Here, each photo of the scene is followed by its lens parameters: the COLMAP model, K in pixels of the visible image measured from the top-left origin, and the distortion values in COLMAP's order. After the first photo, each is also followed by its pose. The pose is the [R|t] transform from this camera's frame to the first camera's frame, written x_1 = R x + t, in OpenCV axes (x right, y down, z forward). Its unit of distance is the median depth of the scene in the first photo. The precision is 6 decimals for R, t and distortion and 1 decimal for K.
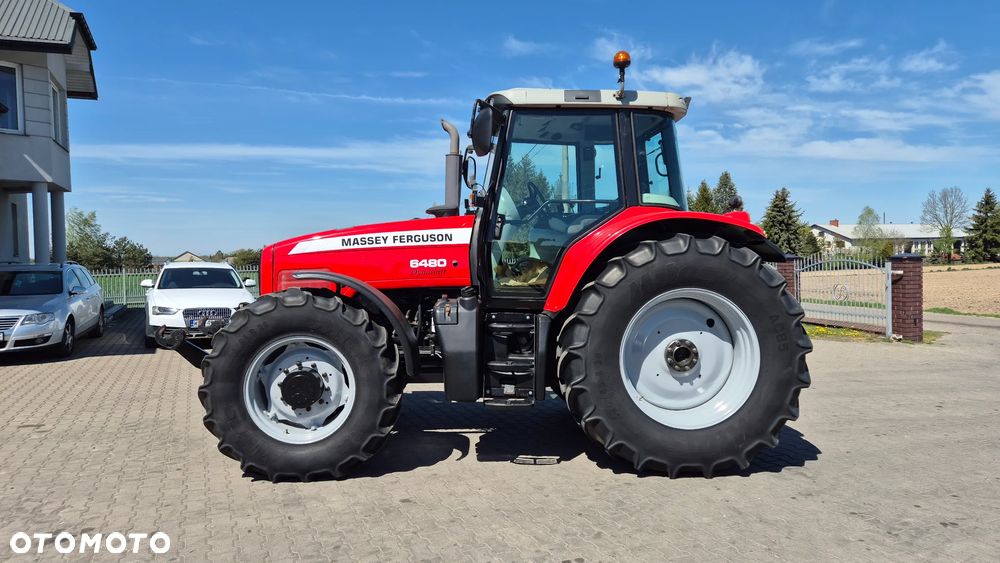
lens RADIAL K [[665.4, 0, 490.8], [0, 665.4, 275.5], [0, 0, 1]] dist [0.075847, -0.056007]
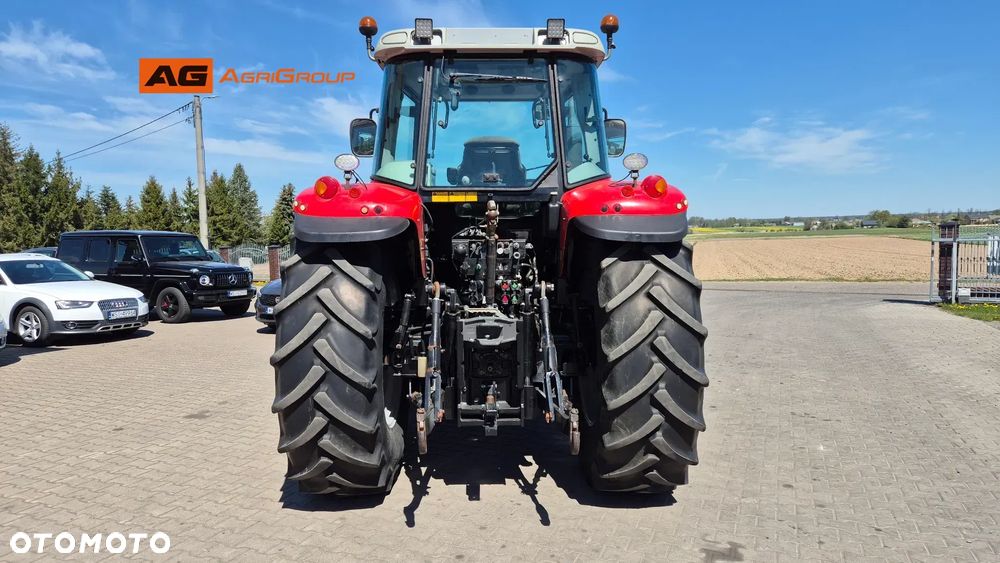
lens RADIAL K [[665.4, 0, 489.0], [0, 665.4, 282.8], [0, 0, 1]] dist [0.075847, -0.056007]
pose [[0.726651, -0.050174, 0.685172, -1.397268], [0.033013, 0.998728, 0.038124, 0.010730], [-0.686213, -0.005083, 0.727383, -0.161255]]
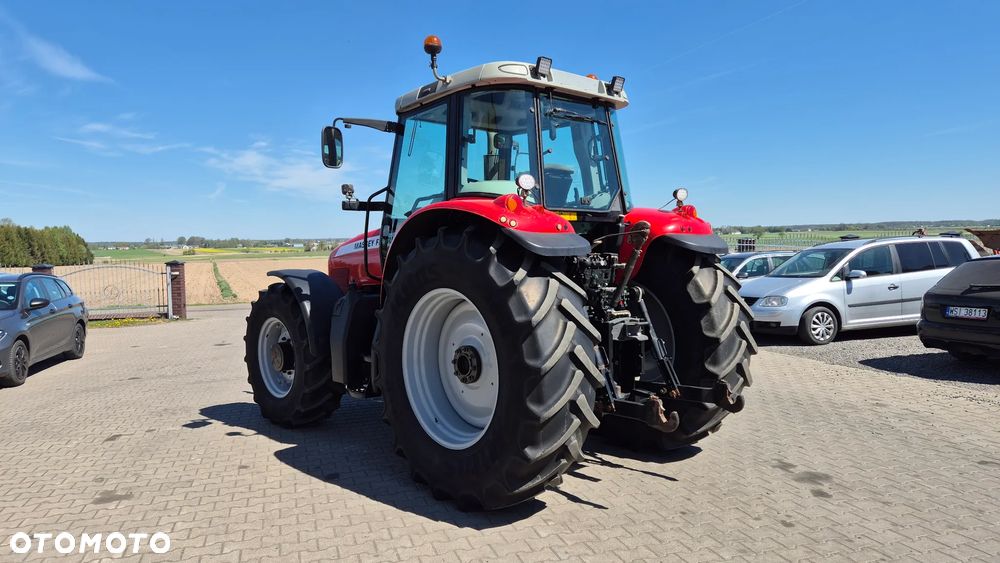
lens RADIAL K [[665.4, 0, 493.4], [0, 665.4, 281.0], [0, 0, 1]] dist [0.075847, -0.056007]
pose [[0.093930, -0.042893, 0.994654, -1.528588], [0.055417, 0.997748, 0.037794, -0.006973], [-0.994035, 0.051571, 0.096095, 0.188931]]
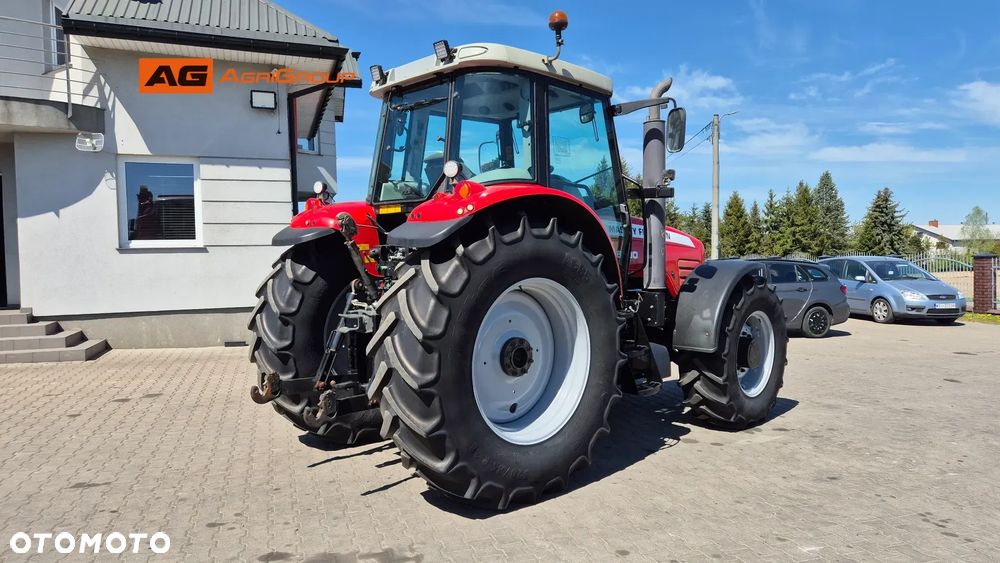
lens RADIAL K [[665.4, 0, 499.8], [0, 665.4, 279.8], [0, 0, 1]] dist [0.075847, -0.056007]
pose [[0.996557, 0.004998, -0.082757, -0.712389], [-0.004649, 0.999980, 0.004402, 0.030432], [0.082777, -0.004002, 0.996560, -0.452488]]
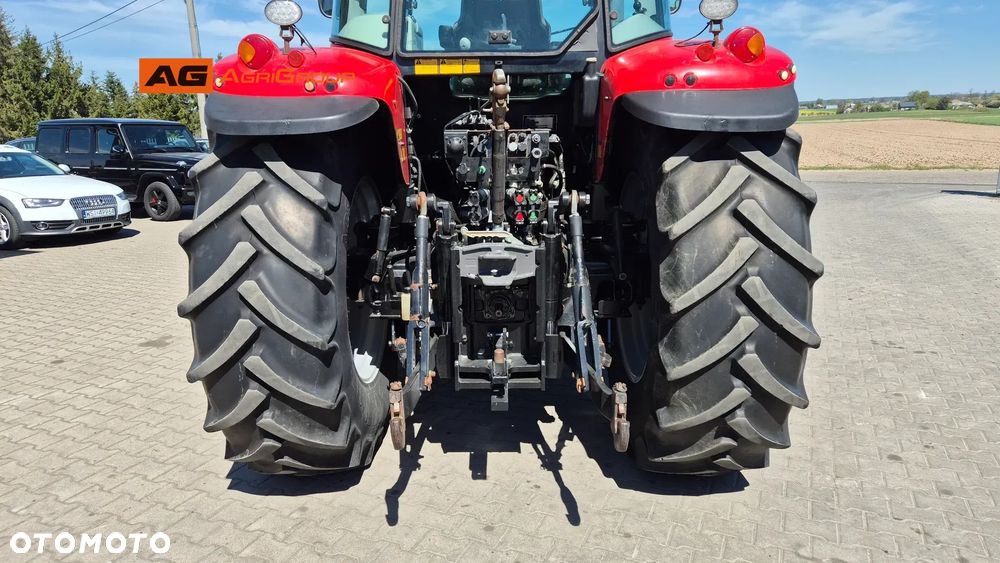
lens RADIAL K [[665.4, 0, 491.2], [0, 665.4, 276.2], [0, 0, 1]] dist [0.075847, -0.056007]
pose [[0.742309, -0.155985, 0.651648, -1.252797], [0.038753, 0.980893, 0.190651, 0.003831], [-0.668936, -0.116269, 0.734171, -0.019387]]
